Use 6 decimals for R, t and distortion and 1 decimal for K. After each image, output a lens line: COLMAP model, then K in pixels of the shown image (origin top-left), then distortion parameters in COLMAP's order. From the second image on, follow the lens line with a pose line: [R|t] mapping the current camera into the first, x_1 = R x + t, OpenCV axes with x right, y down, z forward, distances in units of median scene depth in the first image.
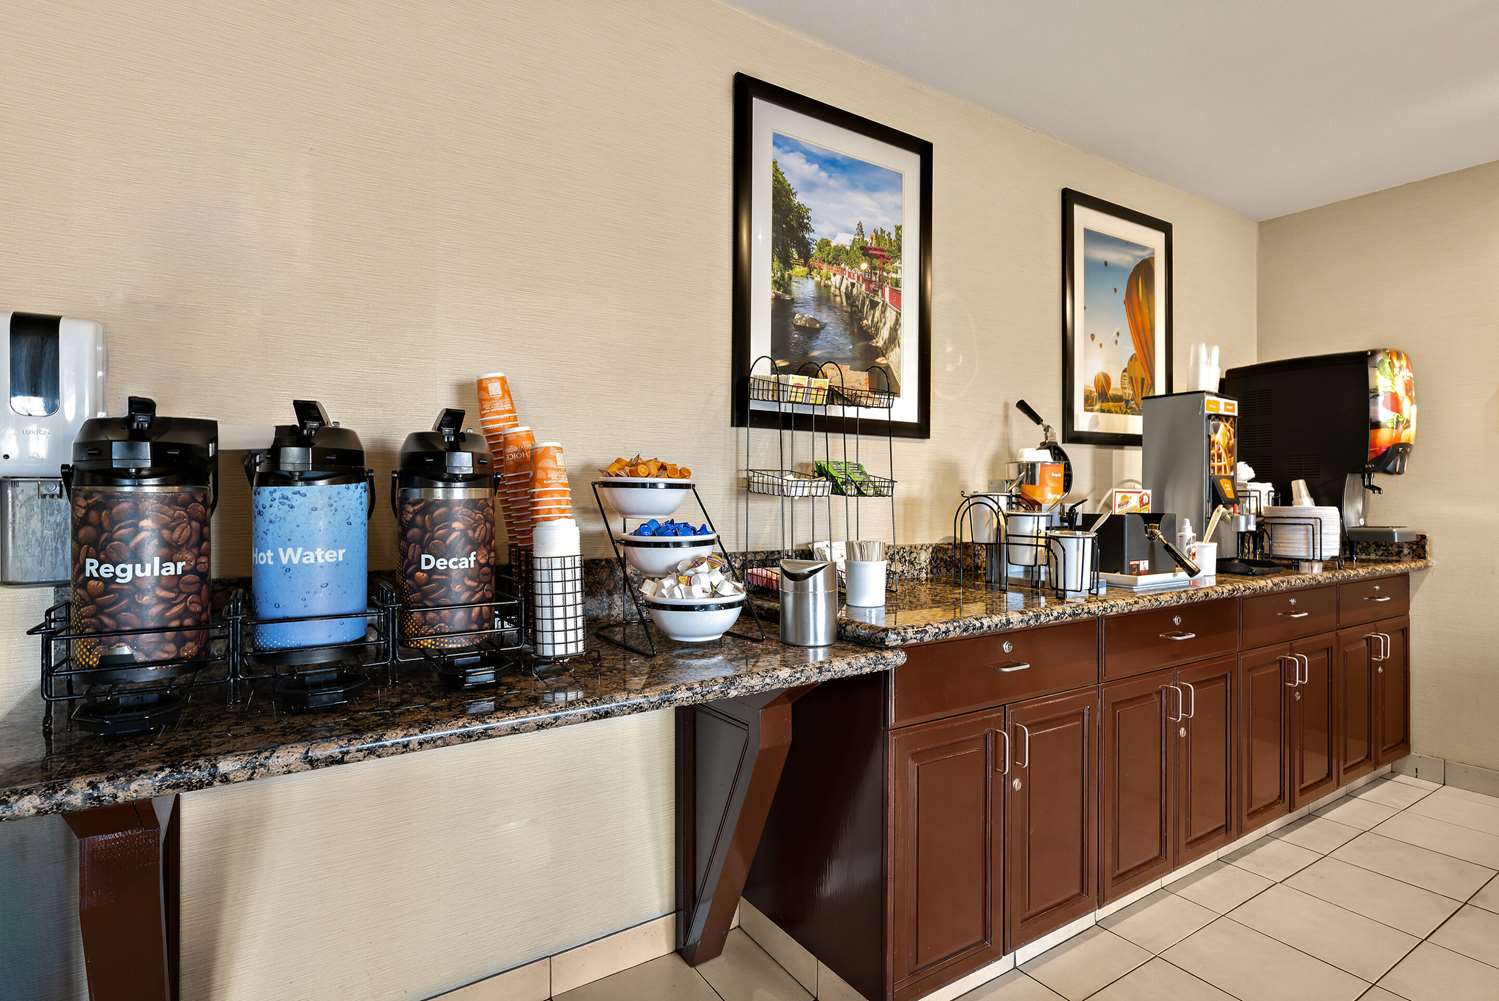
lens RADIAL K [[746.0, 0, 740.0], [0, 746.0, 495.5], [0, 0, 1]] dist [-0.003641, -0.000411]
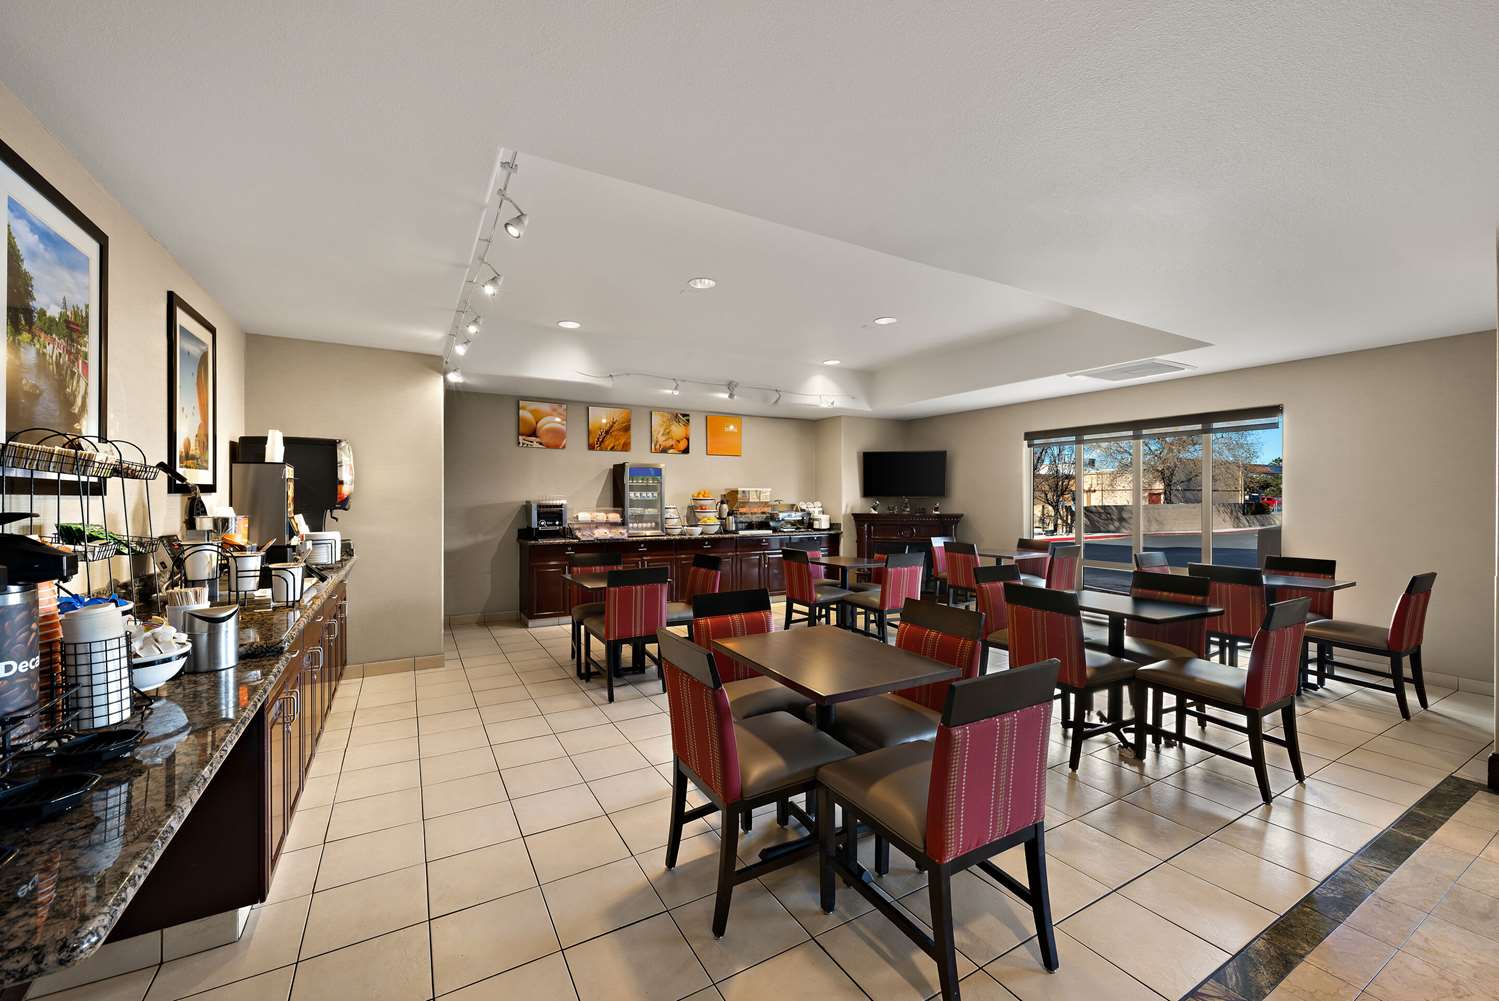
lens RADIAL K [[592.3, 0, 739.5], [0, 592.3, 494.0], [0, 0, 1]] dist [-0.000967, -0.000238]
pose [[0.047961, 0.000774, 0.998849, -0.644085], [0.009404, 0.999955, -0.001226, -0.073878], [-0.998805, 0.009452, 0.047952, -0.005689]]
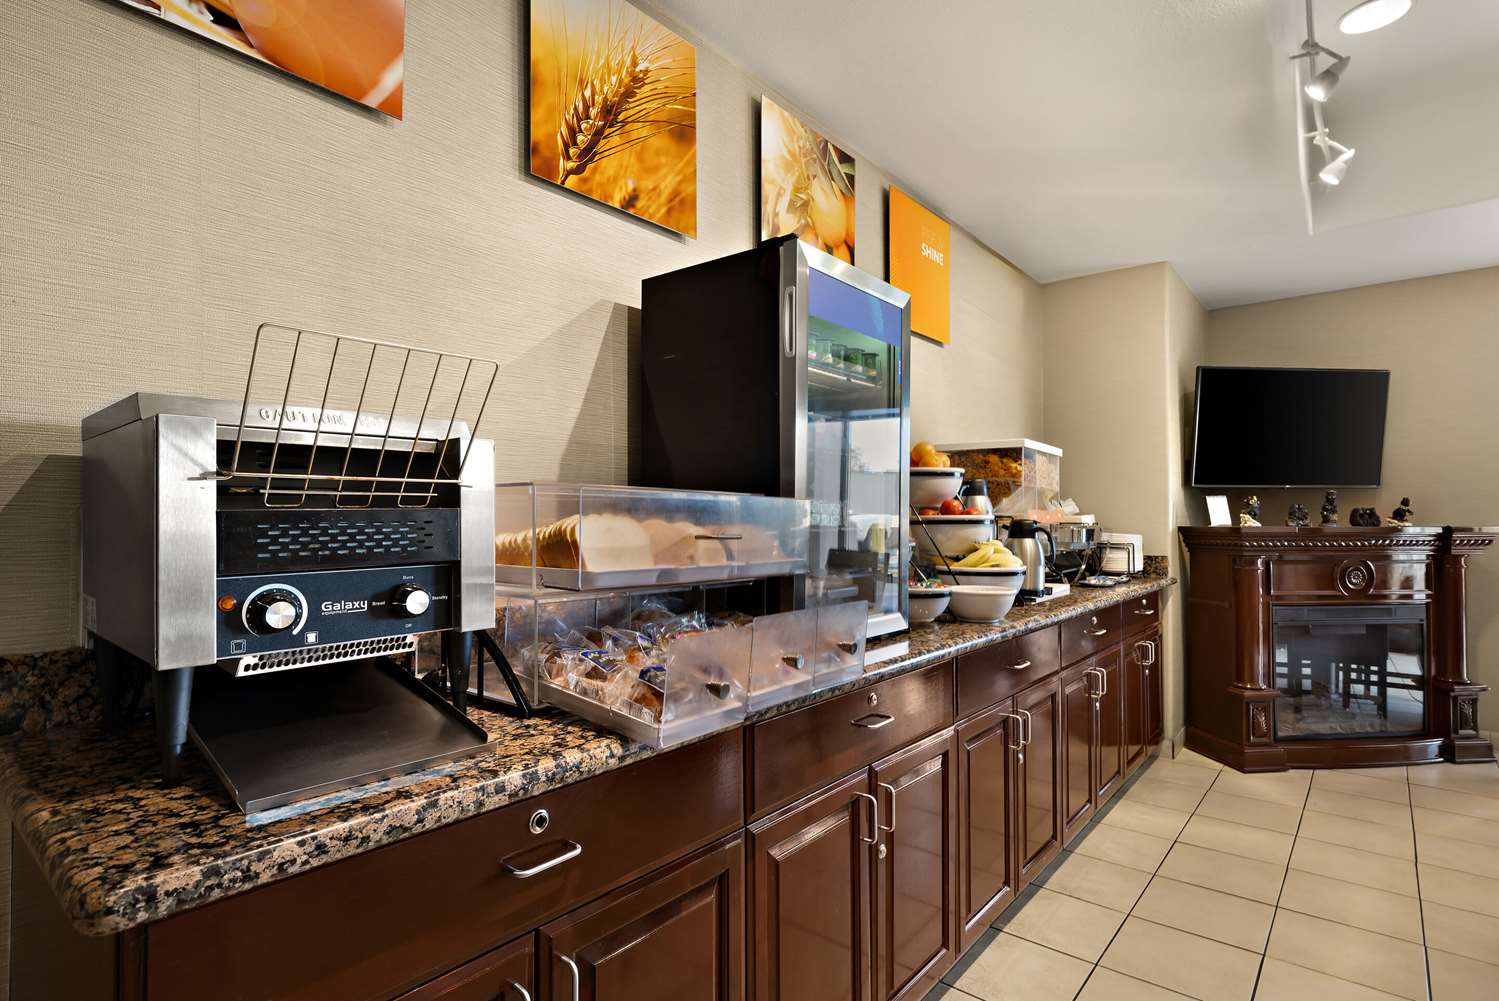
lens RADIAL K [[759.0, 0, 749.5], [0, 759.0, 500.5], [0, 0, 1]] dist [0.000157, 0.000050]
pose [[-0.312153, 0.016150, 0.949895, 1.695074], [0.004052, 0.999869, -0.015668, 0.004939], [-0.950023, -0.001042, -0.312178, 0.961766]]
